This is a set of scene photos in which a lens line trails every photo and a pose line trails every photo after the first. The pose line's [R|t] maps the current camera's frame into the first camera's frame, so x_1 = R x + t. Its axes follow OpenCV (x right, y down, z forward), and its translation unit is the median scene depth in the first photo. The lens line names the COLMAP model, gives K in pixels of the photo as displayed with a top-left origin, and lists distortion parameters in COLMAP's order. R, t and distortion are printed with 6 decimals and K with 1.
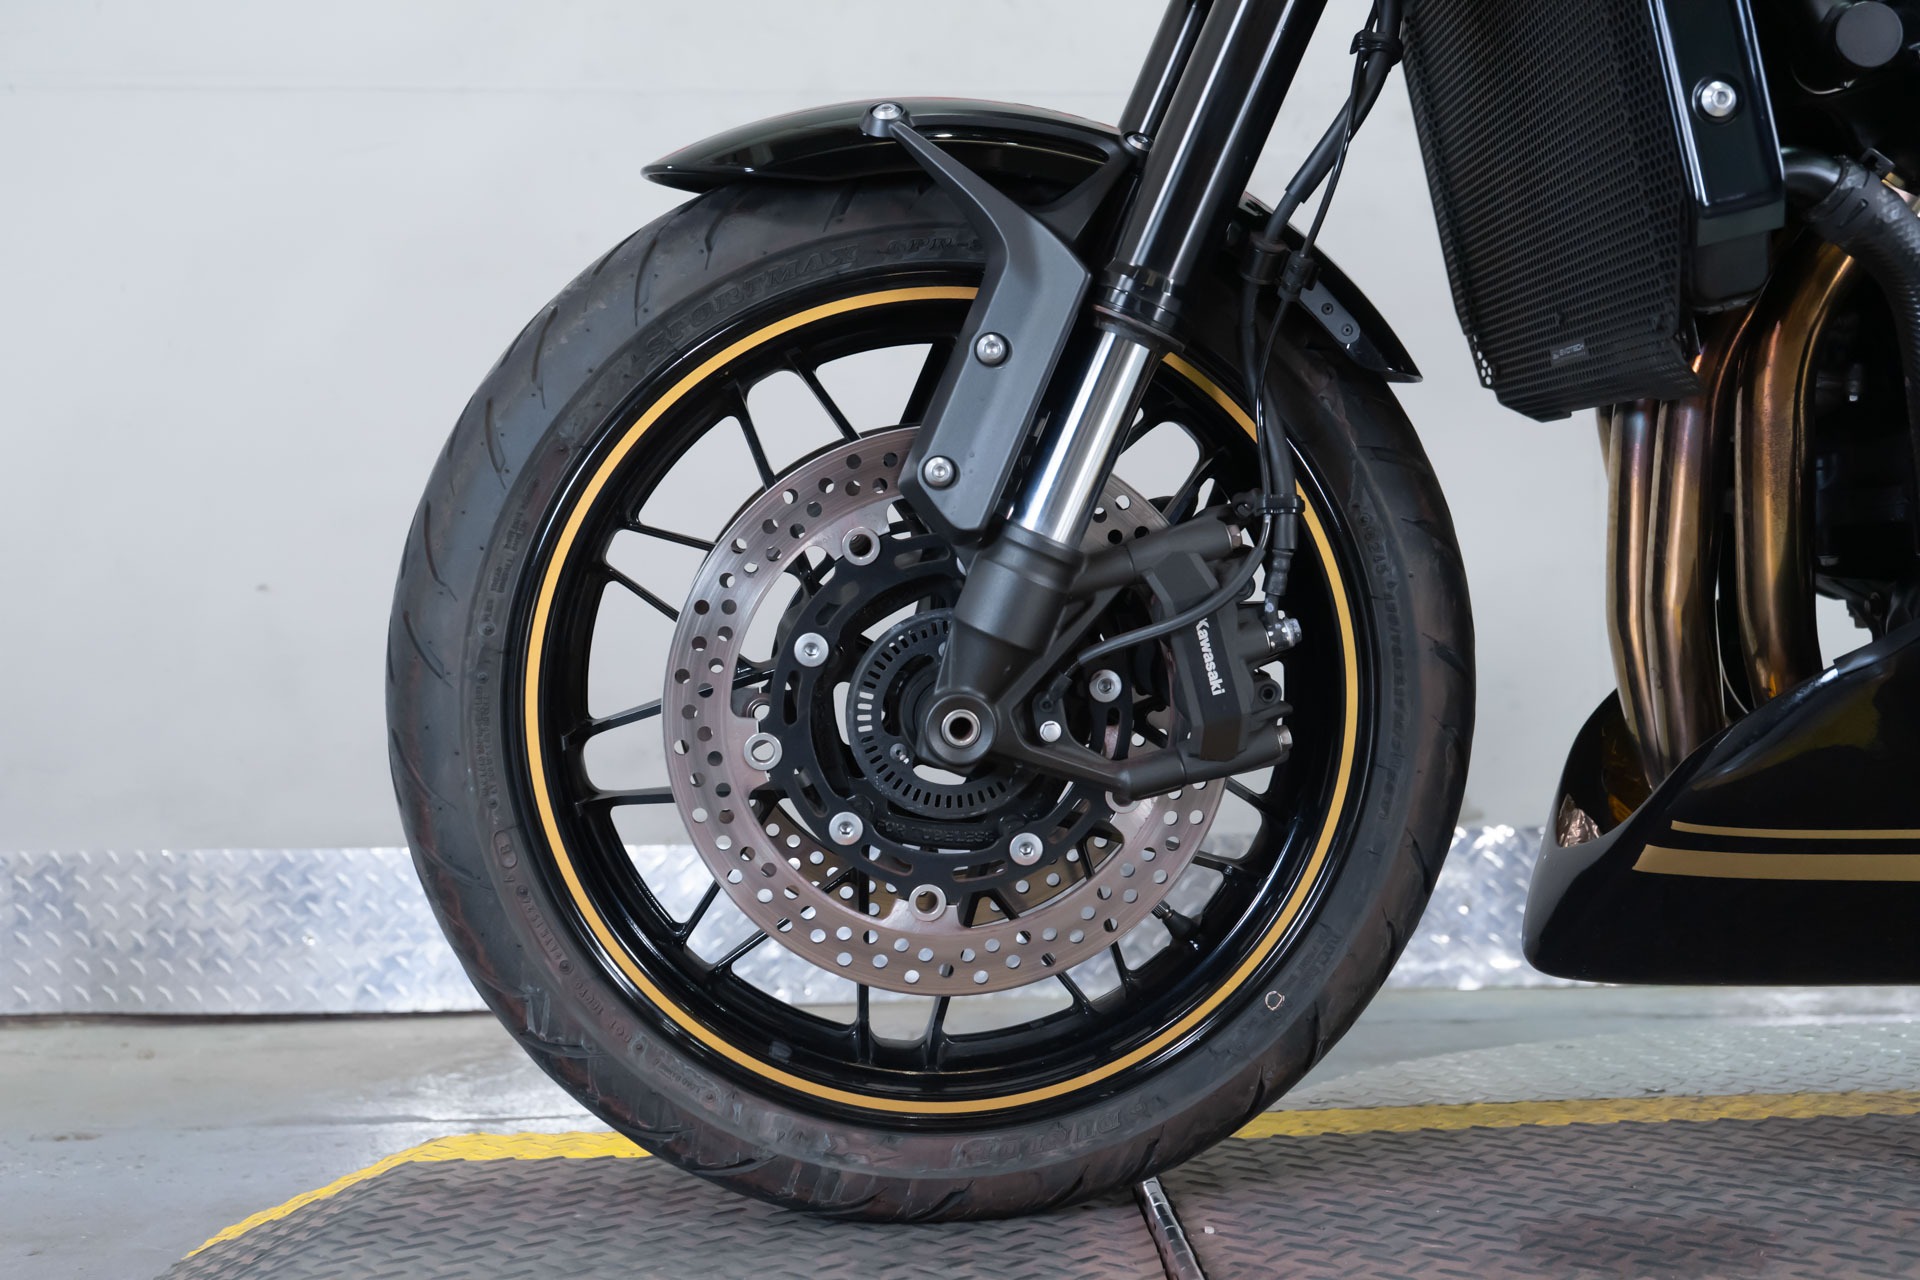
lens RADIAL K [[2014.9, 0, 981.4], [0, 2014.9, 650.8], [0, 0, 1]] dist [-0.009710, 0.000000]
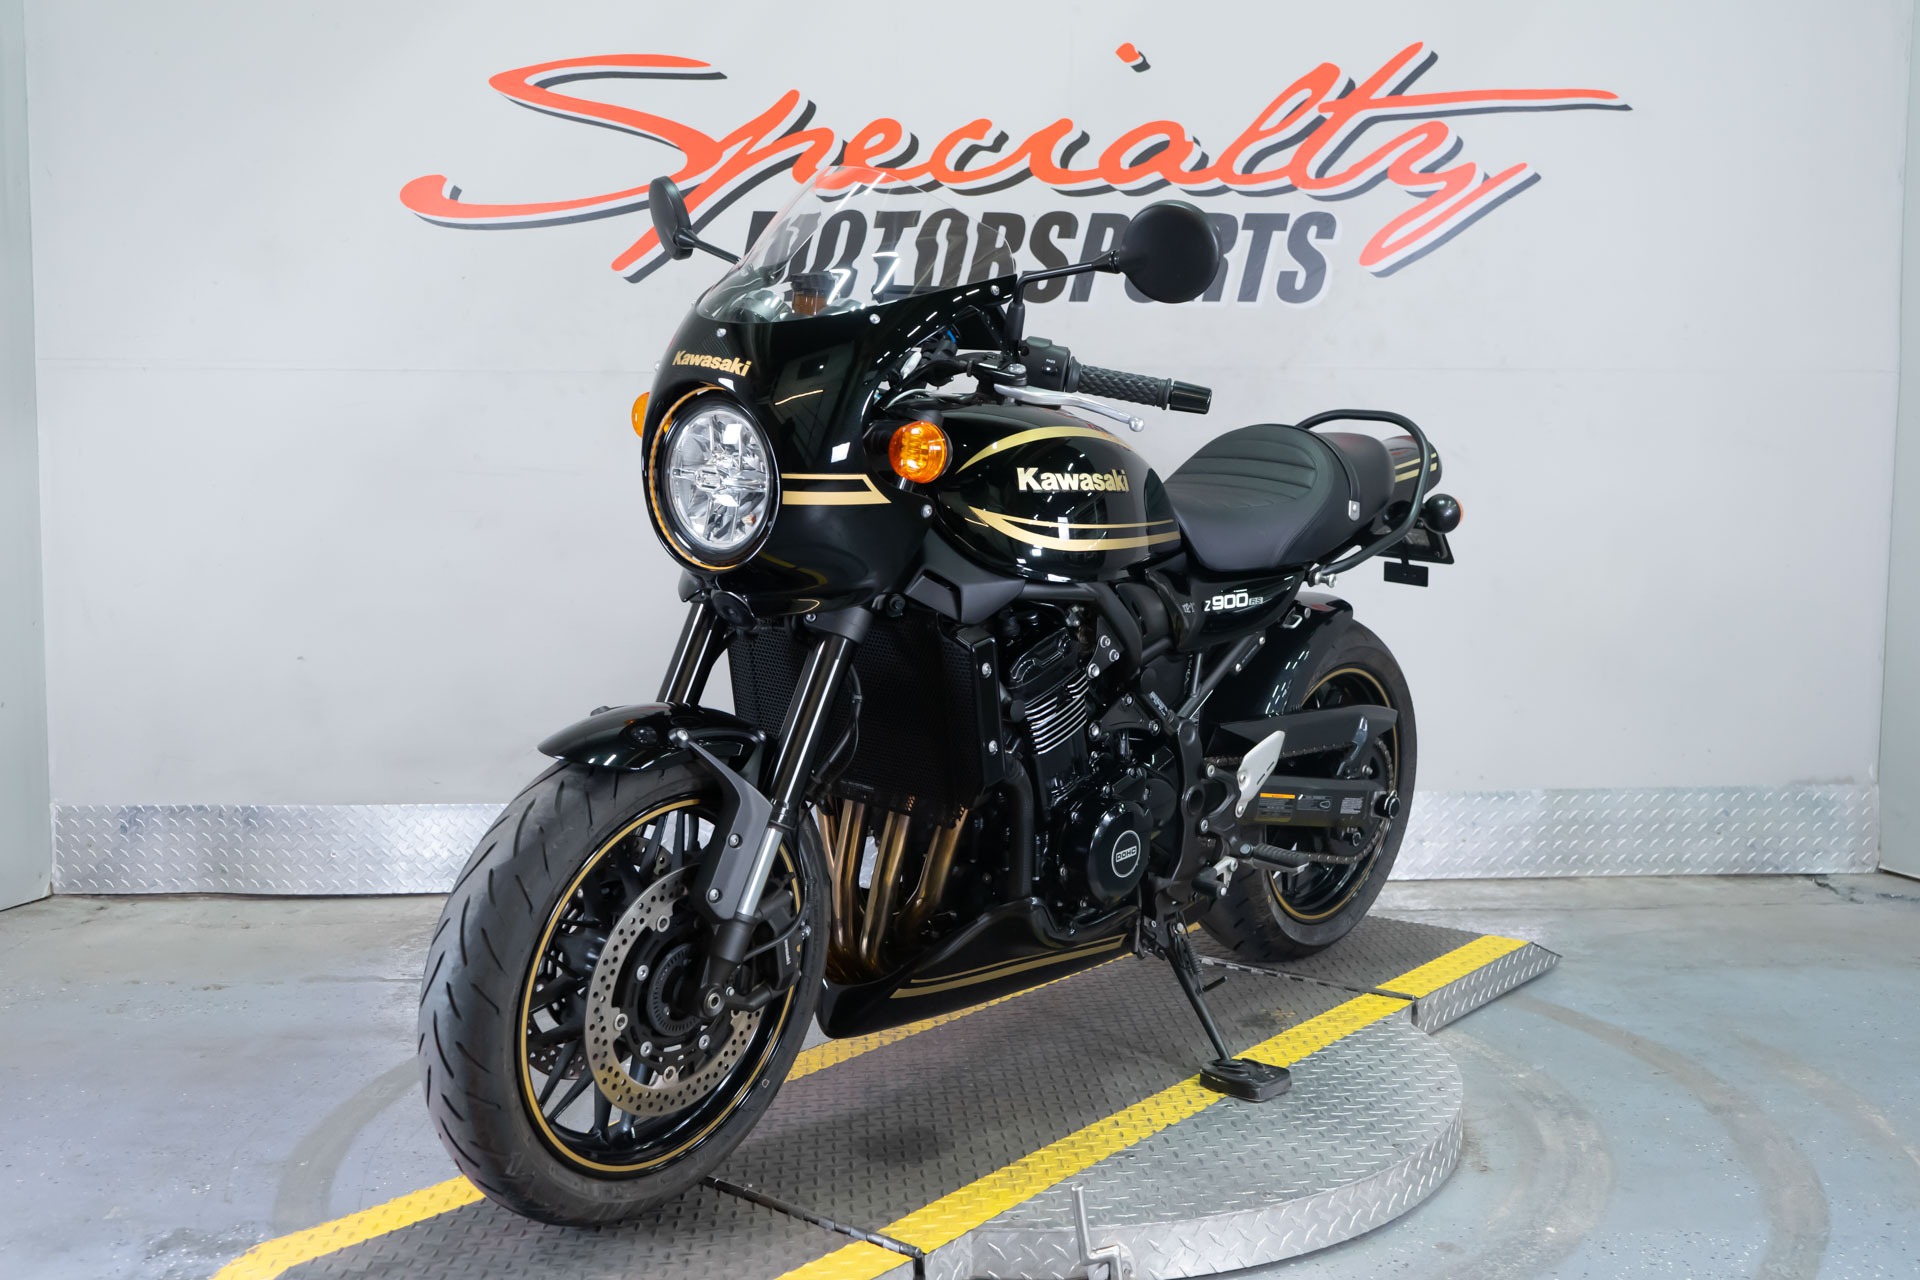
lens RADIAL K [[1889.6, 0, 954.2], [0, 1889.6, 637.9], [0, 0, 1]] dist [-0.000962, 0.000000]
pose [[0.999506, 0.013284, -0.028497, 0.622135], [-0.009481, 0.991515, 0.129650, -0.639528], [0.029977, -0.129315, 0.991150, -1.477059]]
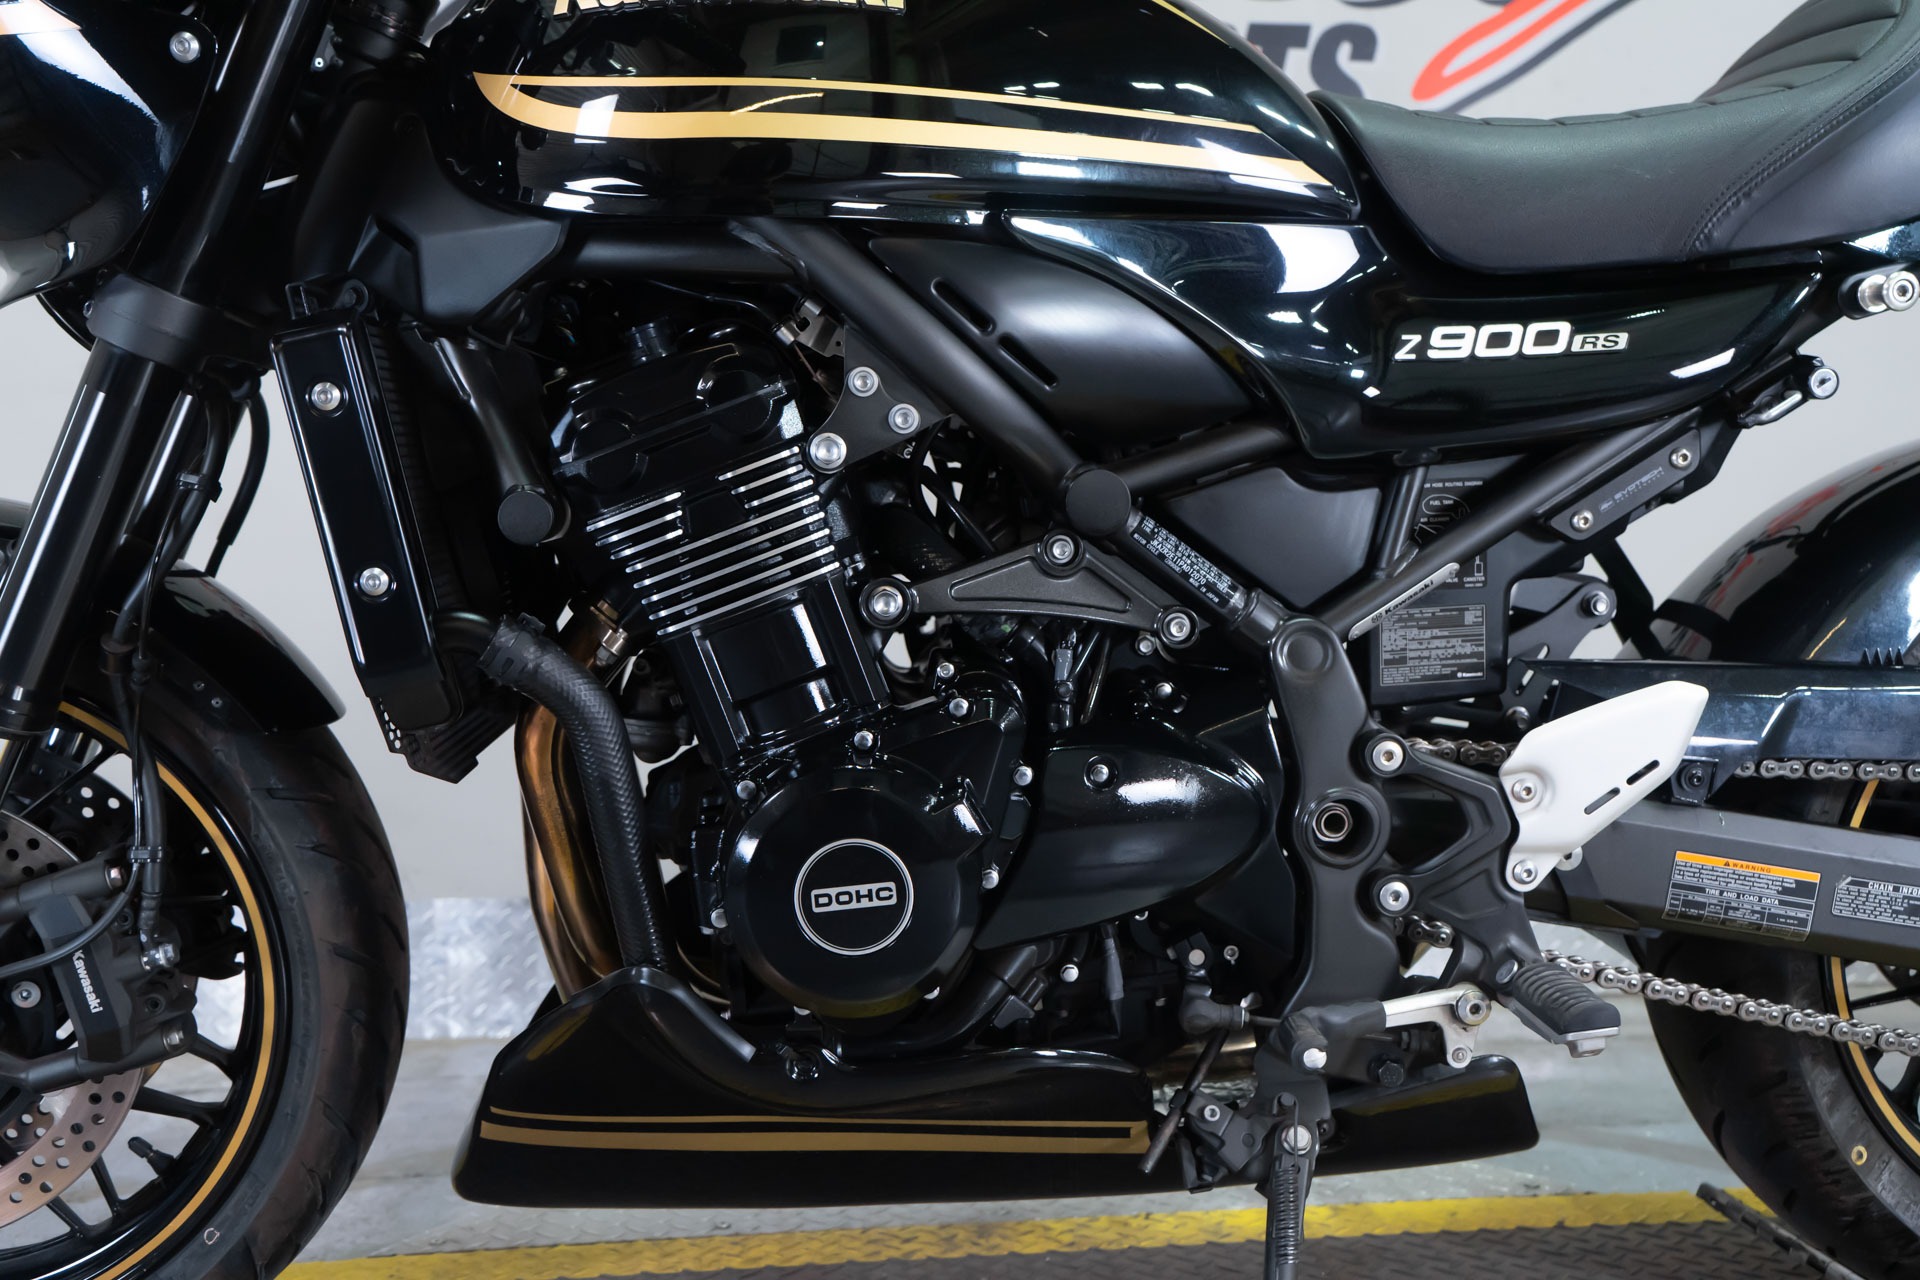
lens RADIAL K [[1842.0, 0, 970.8], [0, 1842.0, 634.5], [0, 0, 1]] dist [0.010287, 0.000000]
pose [[0.997751, 0.005067, 0.066834, 0.532983], [-0.007644, 0.999235, 0.038362, -0.235902], [-0.066588, -0.038787, 0.997026, -0.119344]]
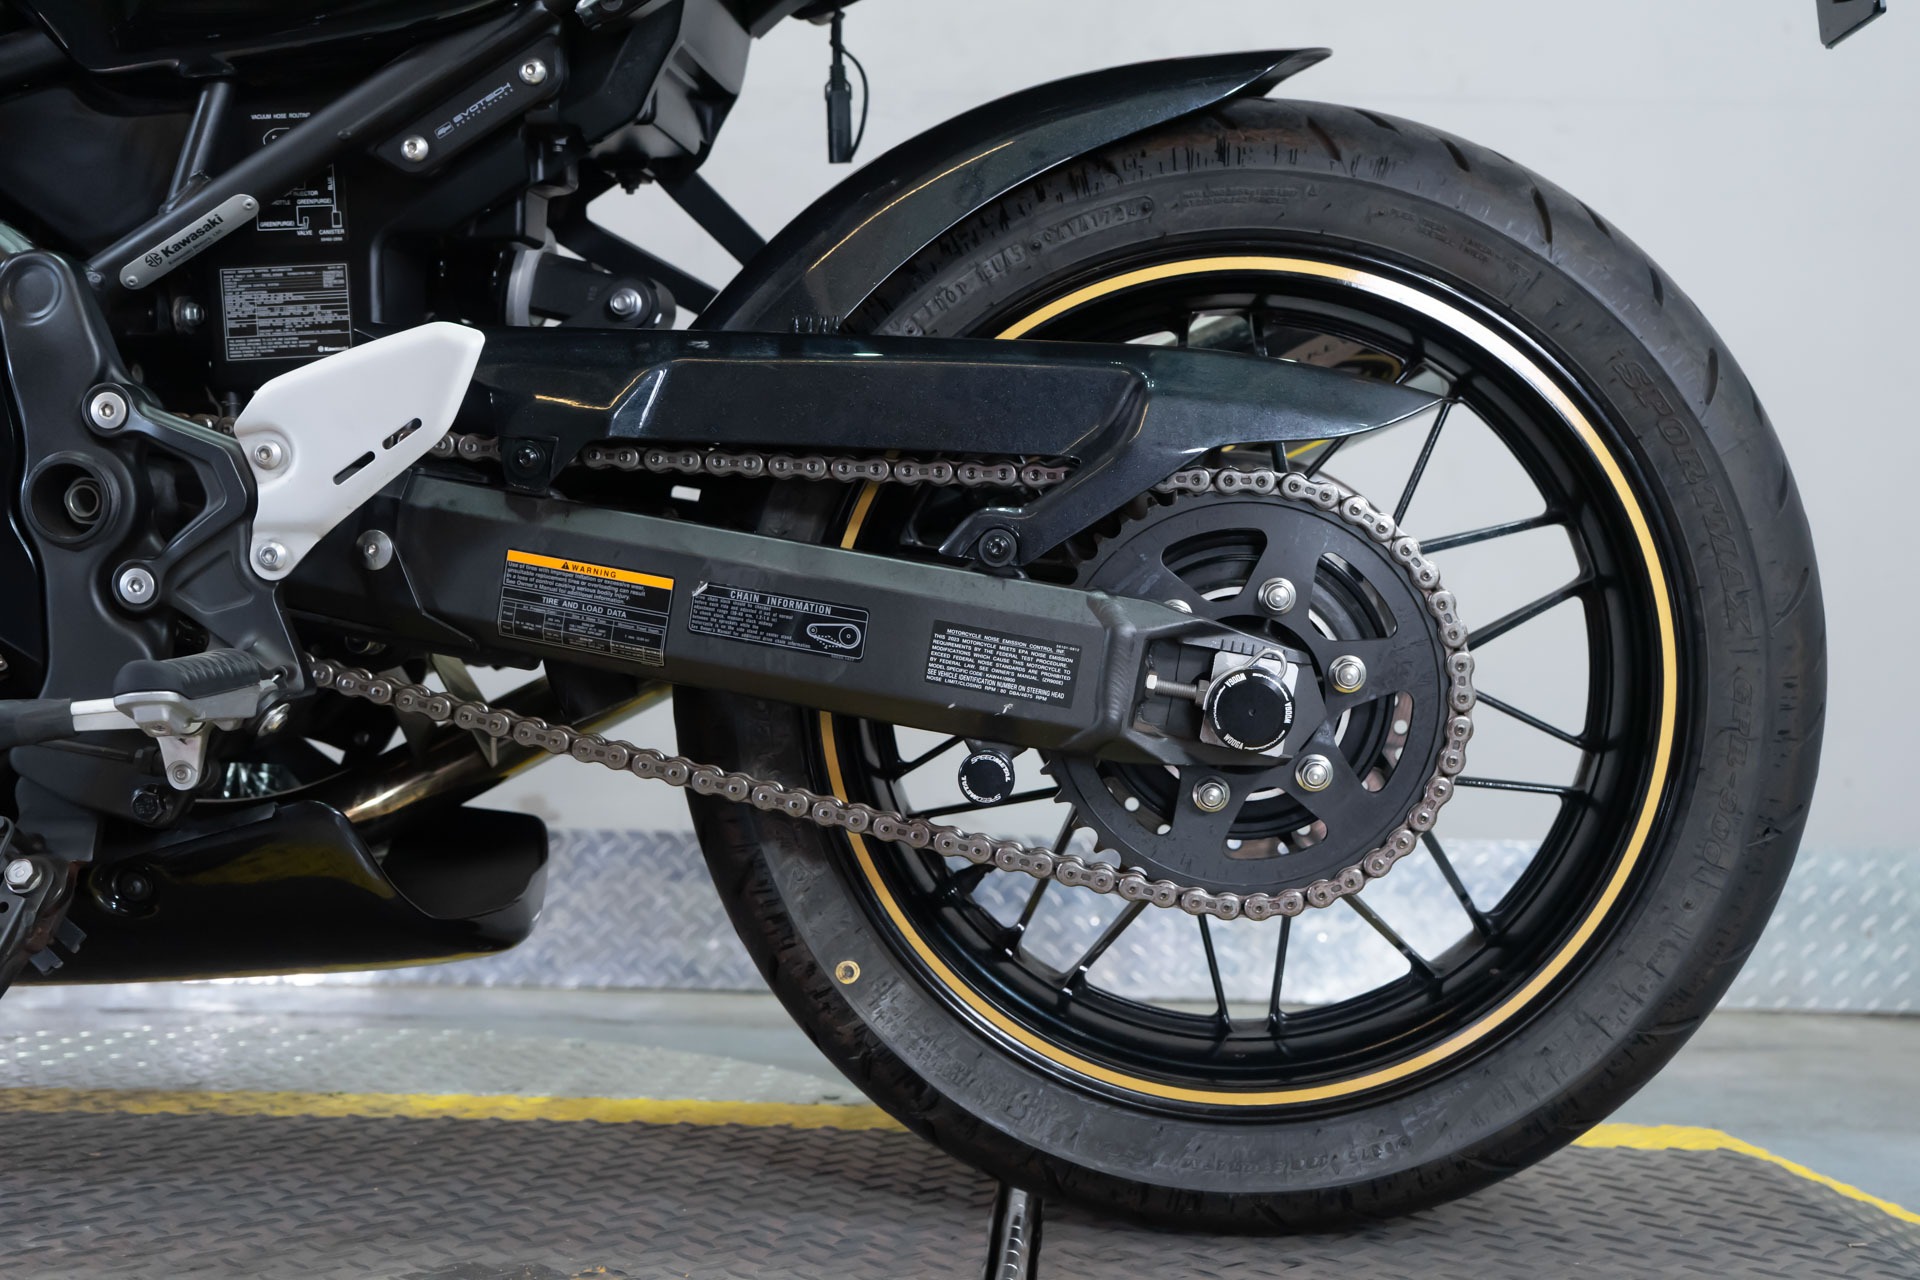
lens RADIAL K [[2110.3, 0, 965.5], [0, 2110.3, 600.5], [0, 0, 1]] dist [0.007834, 0.000000]
pose [[0.995836, 0.027871, -0.086804, 1.296595], [-0.028767, 0.999545, -0.009094, -0.050197], [0.086511, 0.011553, 0.996184, -0.058471]]
